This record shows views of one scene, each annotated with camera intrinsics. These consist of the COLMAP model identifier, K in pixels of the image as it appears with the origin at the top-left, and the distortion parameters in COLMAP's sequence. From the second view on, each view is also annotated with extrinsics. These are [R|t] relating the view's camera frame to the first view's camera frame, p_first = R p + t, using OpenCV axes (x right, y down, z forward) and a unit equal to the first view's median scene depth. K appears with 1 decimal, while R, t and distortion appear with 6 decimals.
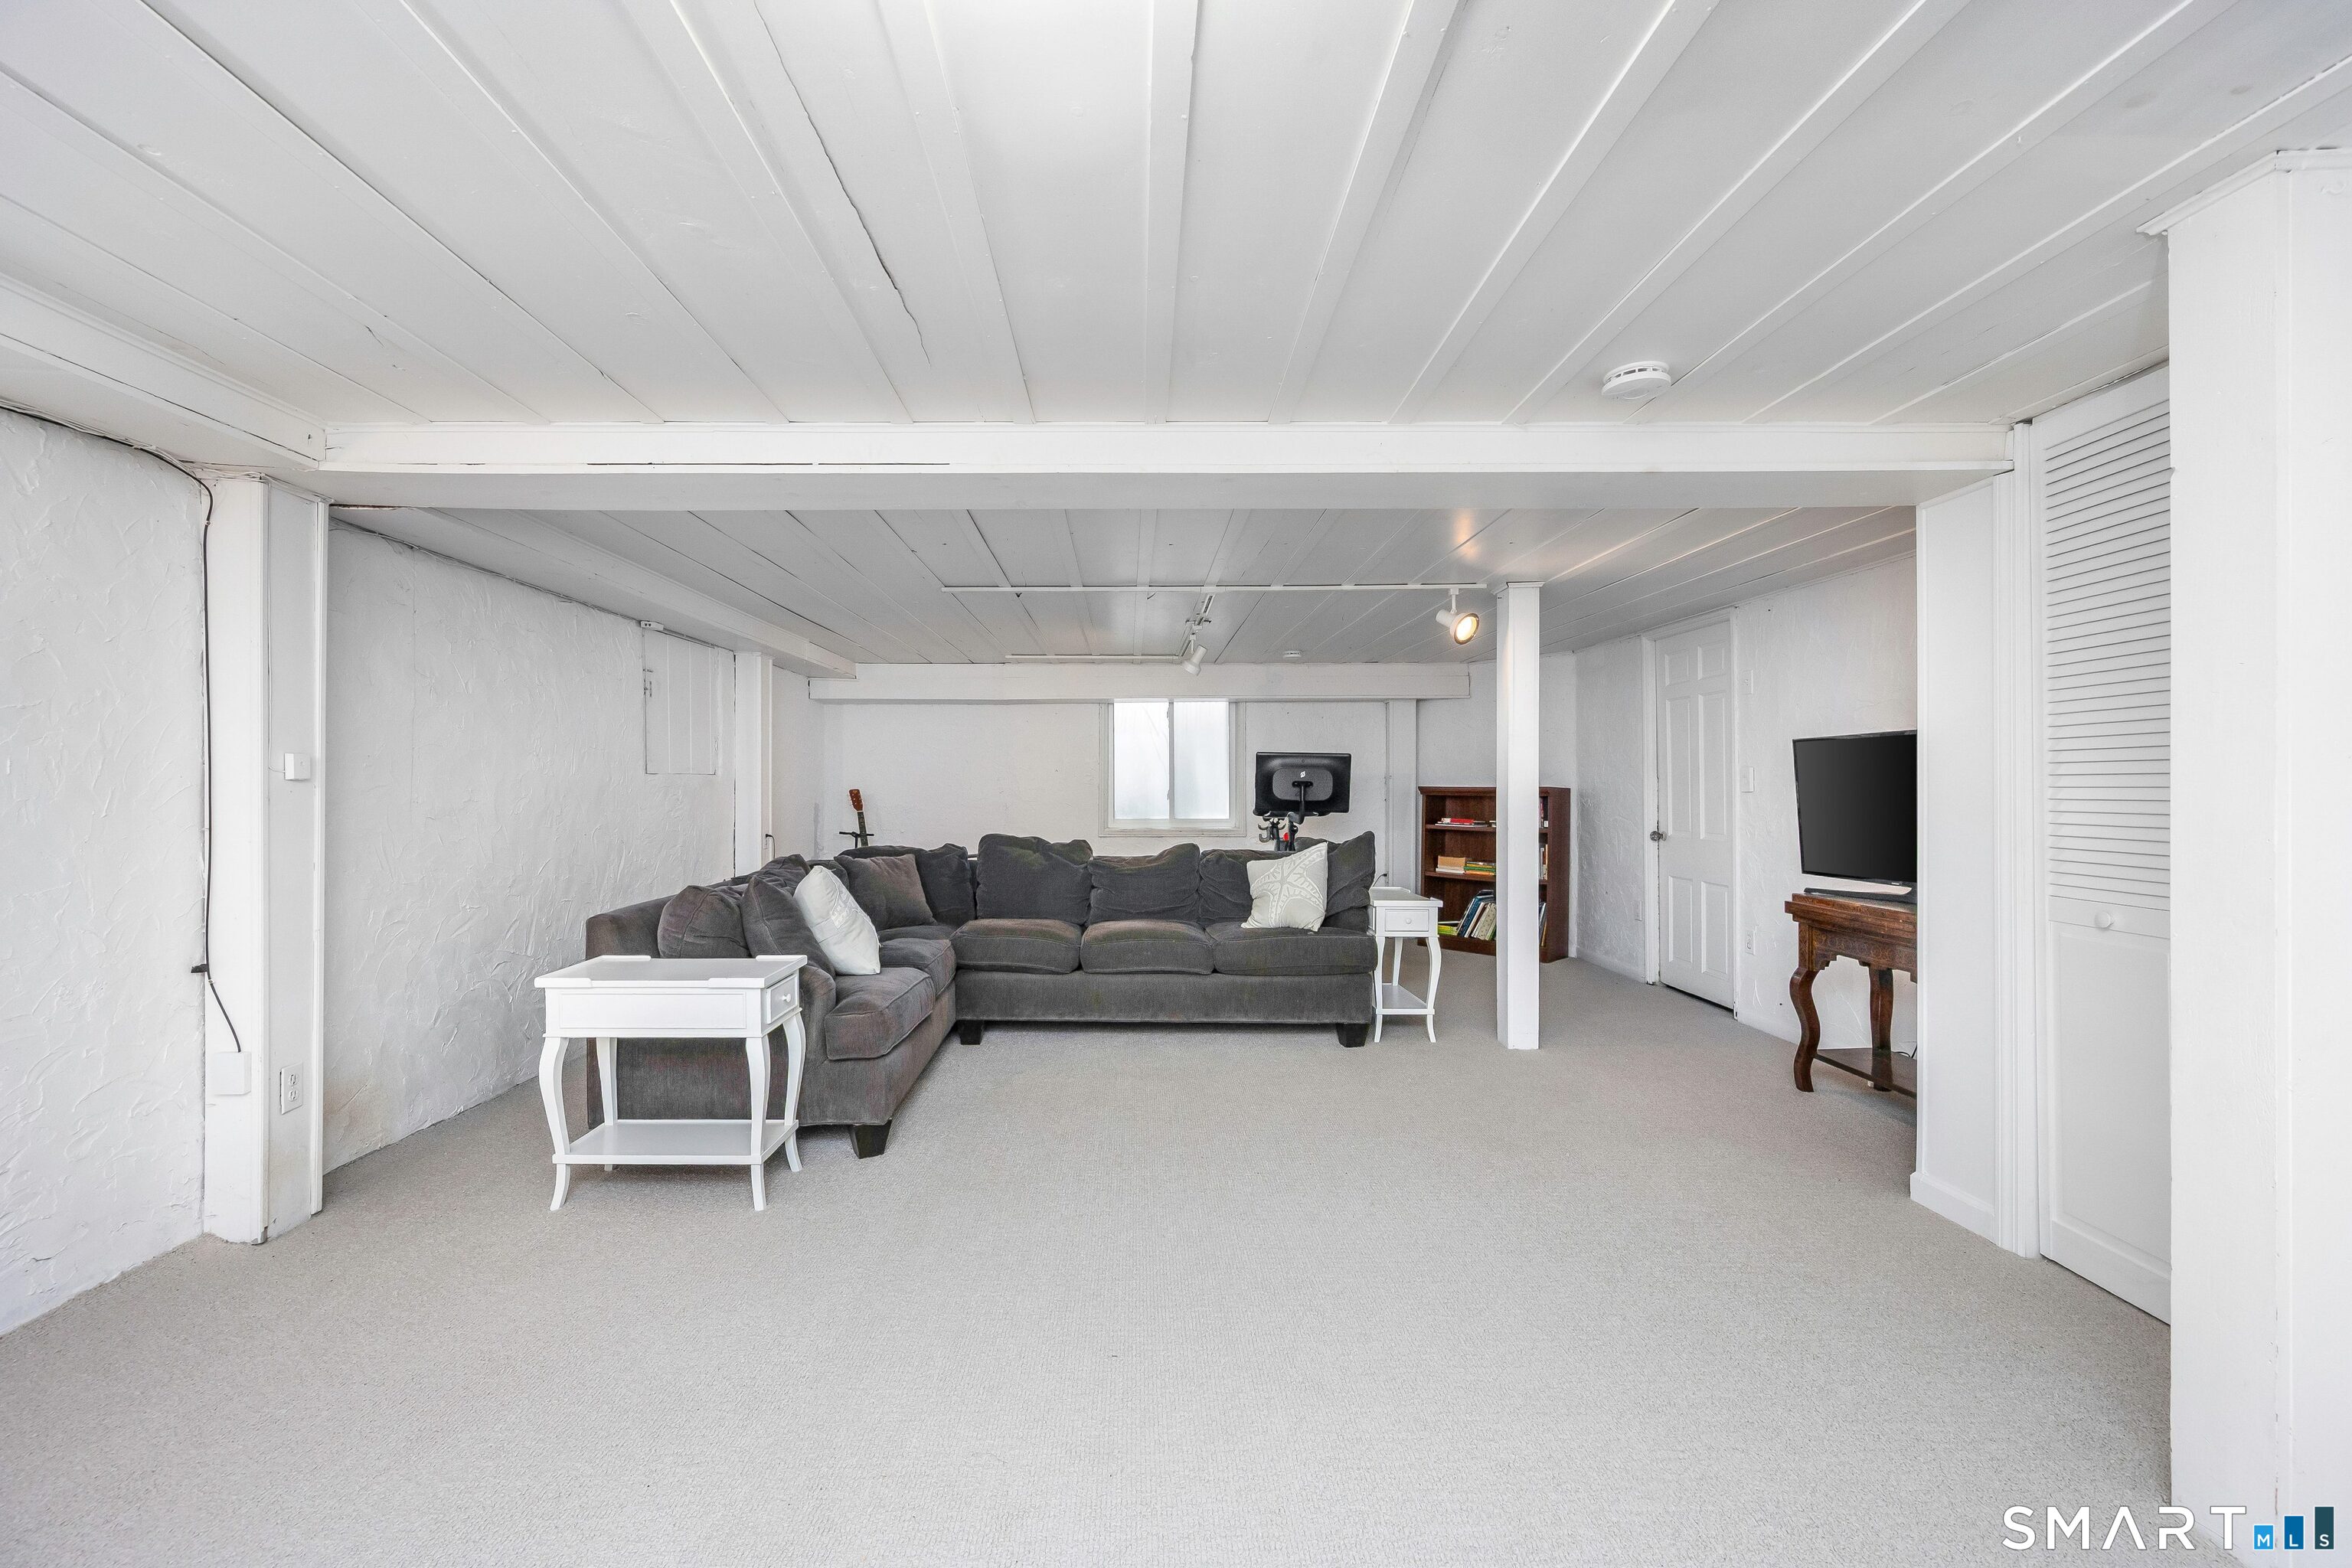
lens RADIAL K [[929.0, 0, 1173.7], [0, 929.0, 797.4], [0, 0, 1]] dist [-0.000822, -0.000340]
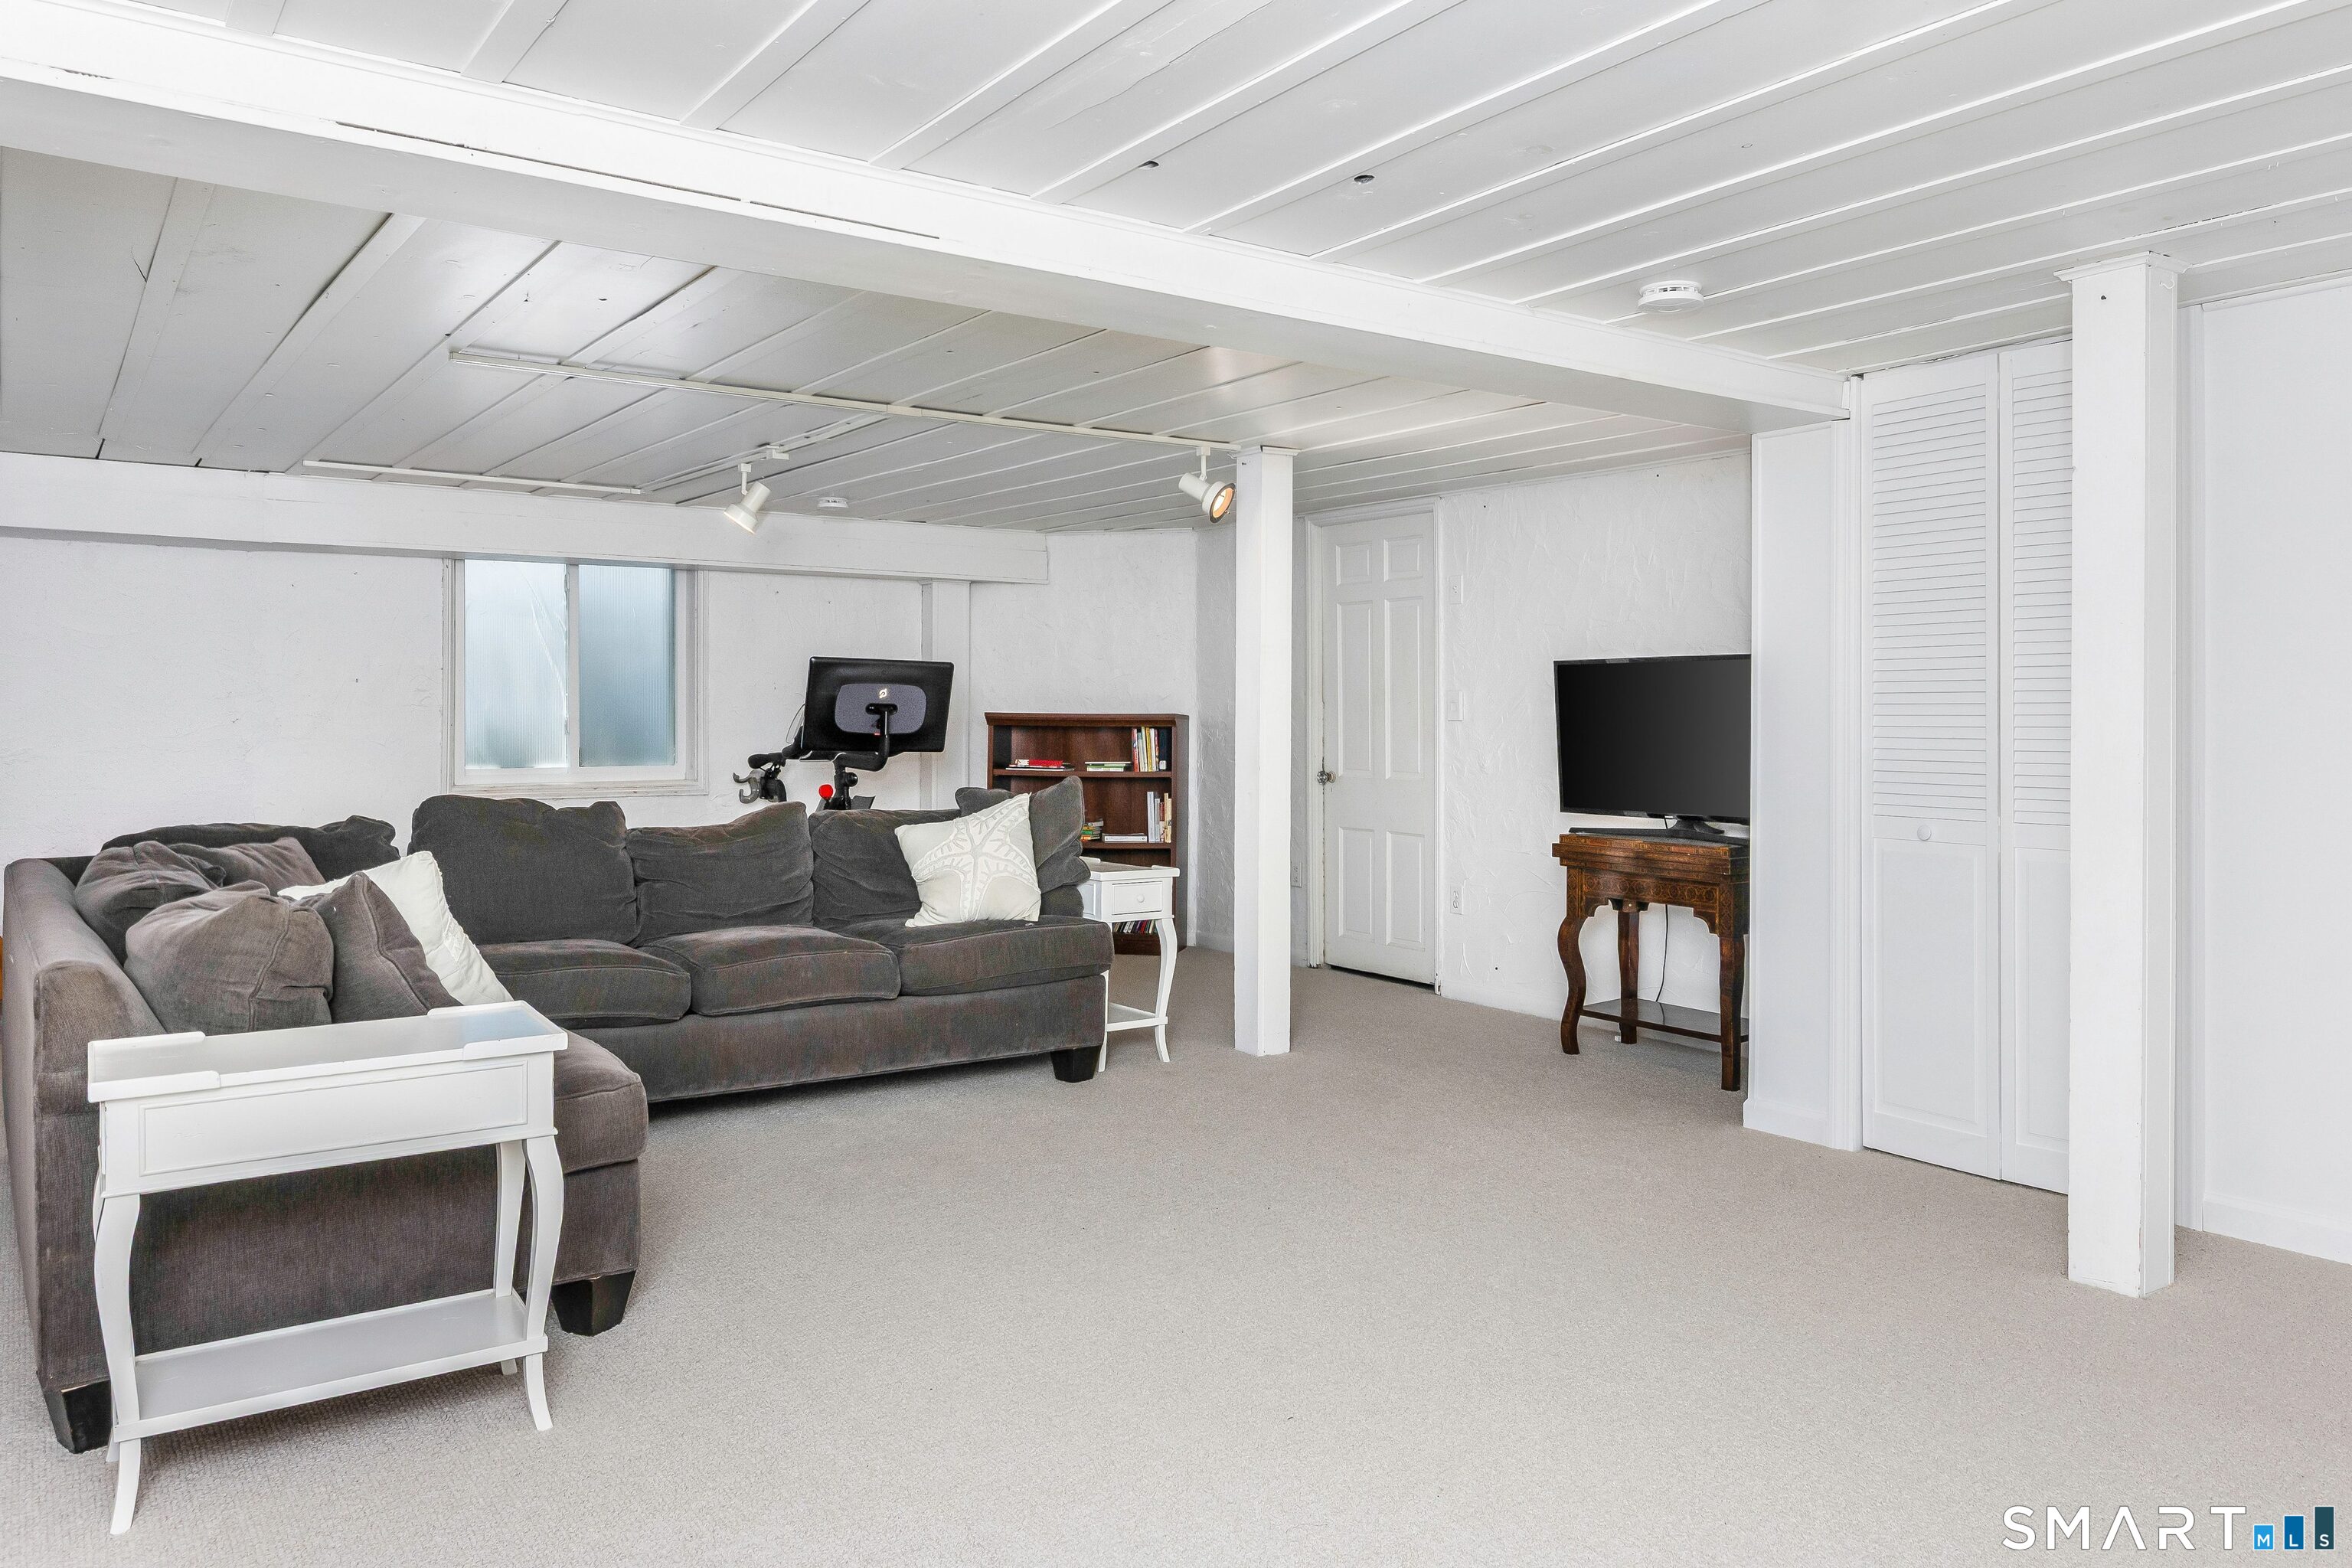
lens RADIAL K [[1537.7, 0, 1271.4], [0, 1537.7, 743.1], [0, 0, 1]] dist [0.020488, 0.001562]
pose [[0.814457, -0.007738, 0.580173, -0.364969], [0.003146, 0.999955, 0.008920, 0.001612], [-0.580216, -0.005440, 0.814445, -0.036105]]
